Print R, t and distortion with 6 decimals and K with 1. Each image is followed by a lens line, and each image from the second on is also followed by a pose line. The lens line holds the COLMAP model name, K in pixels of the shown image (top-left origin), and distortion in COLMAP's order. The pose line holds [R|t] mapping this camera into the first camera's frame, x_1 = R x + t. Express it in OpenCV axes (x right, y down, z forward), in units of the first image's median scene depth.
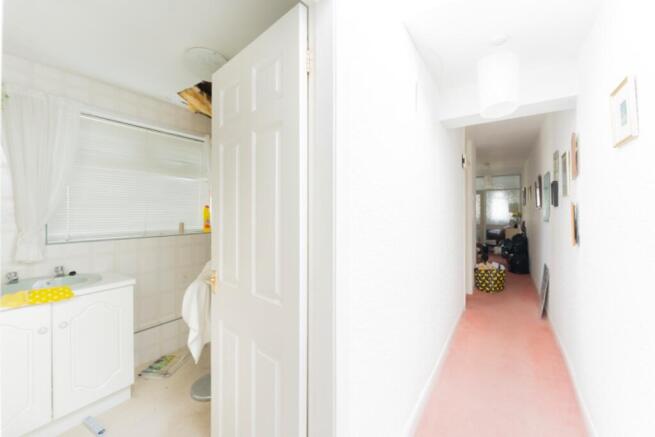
lens RADIAL K [[262.3, 0, 312.0], [0, 262.3, 209.5], [0, 0, 1]] dist [0.000218, 0.000112]
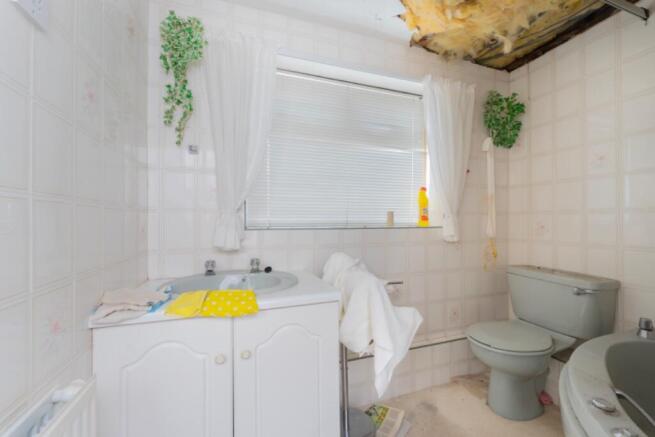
lens RADIAL K [[262.3, 0, 327.3], [0, 262.3, 218.7], [0, 0, 1]] dist [0.000218, 0.000112]
pose [[0.826927, -0.001580, -0.562306, -0.361237], [0.004266, 0.999985, 0.003464, 0.098816], [0.562292, -0.005263, 0.826922, 0.485759]]
